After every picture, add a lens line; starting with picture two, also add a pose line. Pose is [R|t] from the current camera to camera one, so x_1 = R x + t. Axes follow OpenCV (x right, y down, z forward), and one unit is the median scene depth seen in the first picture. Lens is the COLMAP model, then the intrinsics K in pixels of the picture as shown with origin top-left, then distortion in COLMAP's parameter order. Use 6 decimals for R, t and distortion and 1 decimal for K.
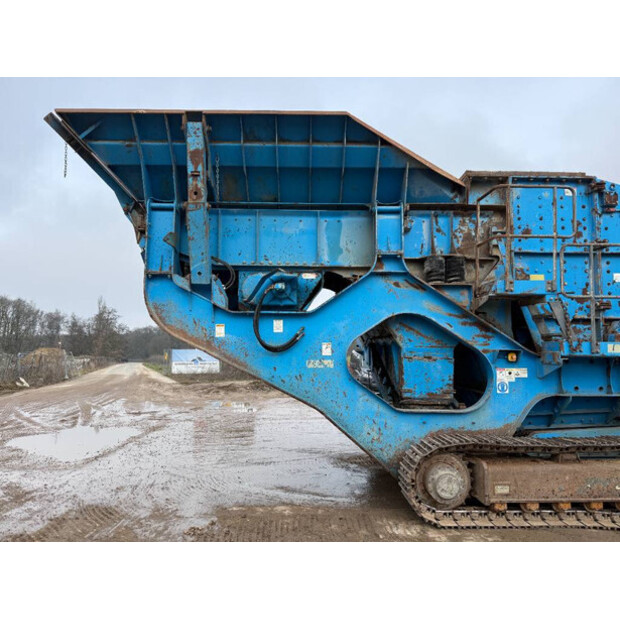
lens RADIAL K [[430.9, 0, 313.7], [0, 430.9, 312.3], [0, 0, 1]] dist [0.053241, -0.061080]
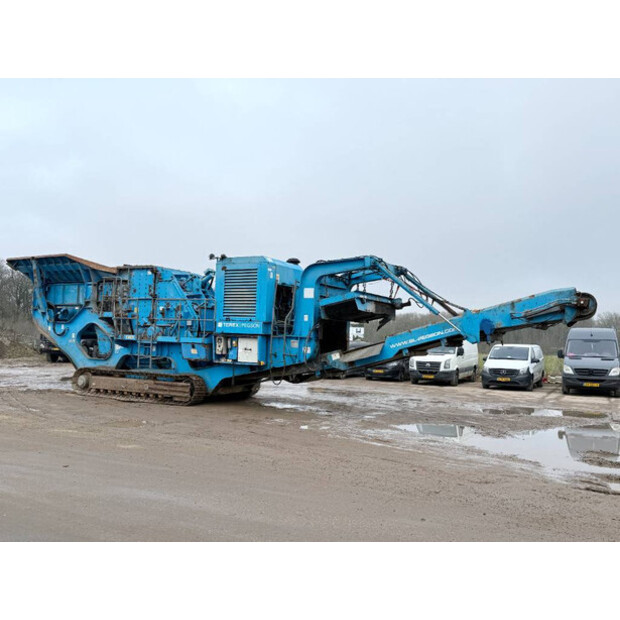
lens RADIAL K [[519.6, 0, 313.6], [0, 519.6, 309.1], [0, 0, 1]] dist [0.057584, -0.050031]
pose [[0.867031, -0.001948, -0.498250, 3.034681], [0.013827, 0.999701, 0.020152, -0.130399], [0.498062, -0.024362, 0.866799, -1.147245]]
